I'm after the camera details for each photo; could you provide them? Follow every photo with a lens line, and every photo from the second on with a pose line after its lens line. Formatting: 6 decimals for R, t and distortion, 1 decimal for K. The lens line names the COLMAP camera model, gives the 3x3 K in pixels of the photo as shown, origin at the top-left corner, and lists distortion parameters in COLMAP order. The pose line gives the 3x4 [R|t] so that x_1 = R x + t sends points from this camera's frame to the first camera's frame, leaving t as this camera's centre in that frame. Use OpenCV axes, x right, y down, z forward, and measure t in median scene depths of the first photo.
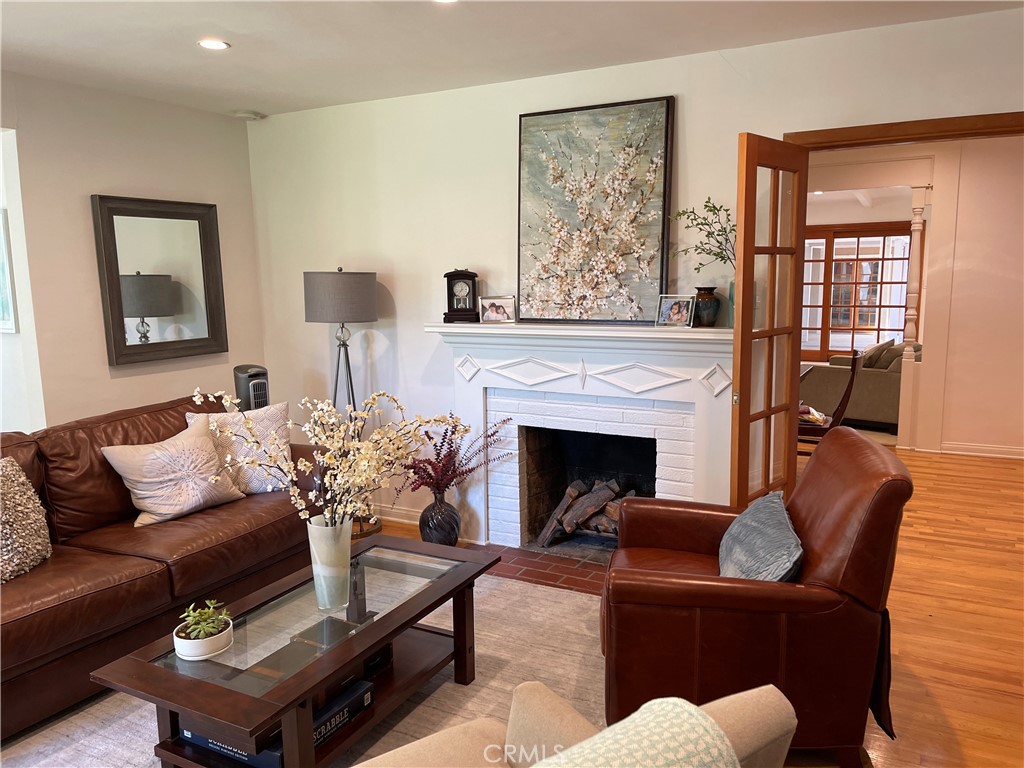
lens RADIAL K [[771.7, 0, 521.8], [0, 771.7, 390.3], [0, 0, 1]] dist [0.048359, -0.052239]
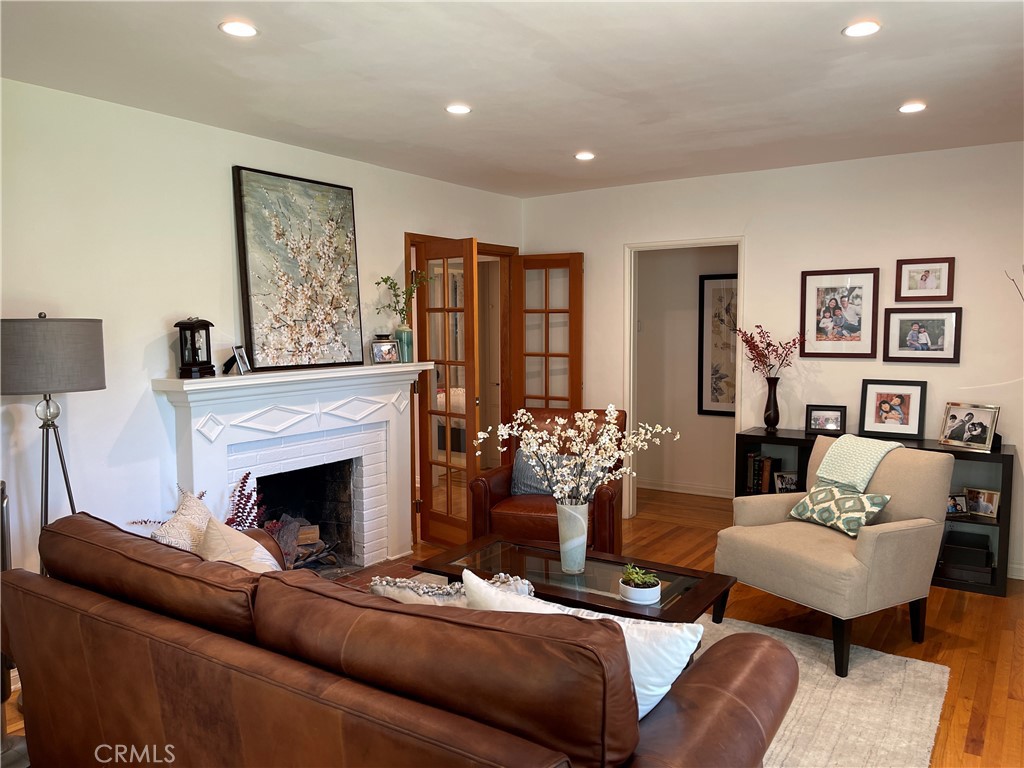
lens RADIAL K [[771.7, 0, 513.6], [0, 771.7, 386.7], [0, 0, 1]] dist [0.048359, -0.052239]
pose [[0.092896, -0.069393, 0.993255, -1.059209], [0.159914, 0.985658, 0.053906, -0.077140], [-0.982750, 0.153828, 0.102660, 0.635256]]
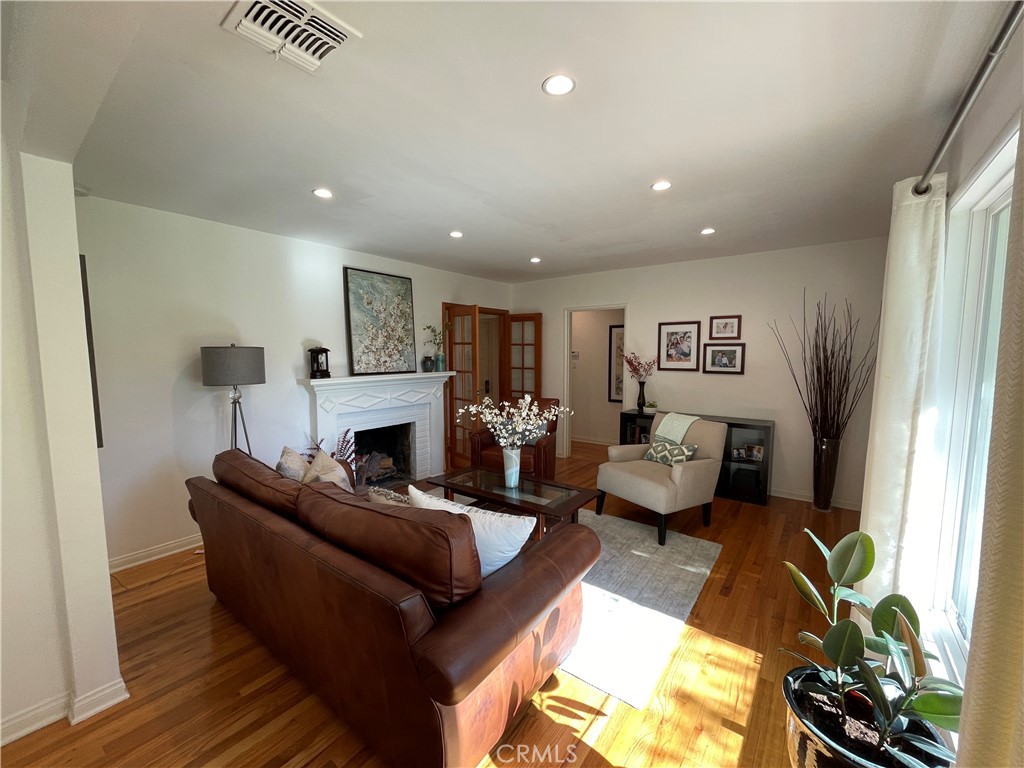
lens RADIAL K [[411.6, 0, 509.4], [0, 411.6, 385.3], [0, 0, 1]] dist [-0.002450, -0.000492]
pose [[0.160923, -0.066226, 0.984743, -1.019238], [0.152912, 0.987372, 0.041415, -0.053817], [-0.975050, 0.143914, 0.169018, 0.516792]]
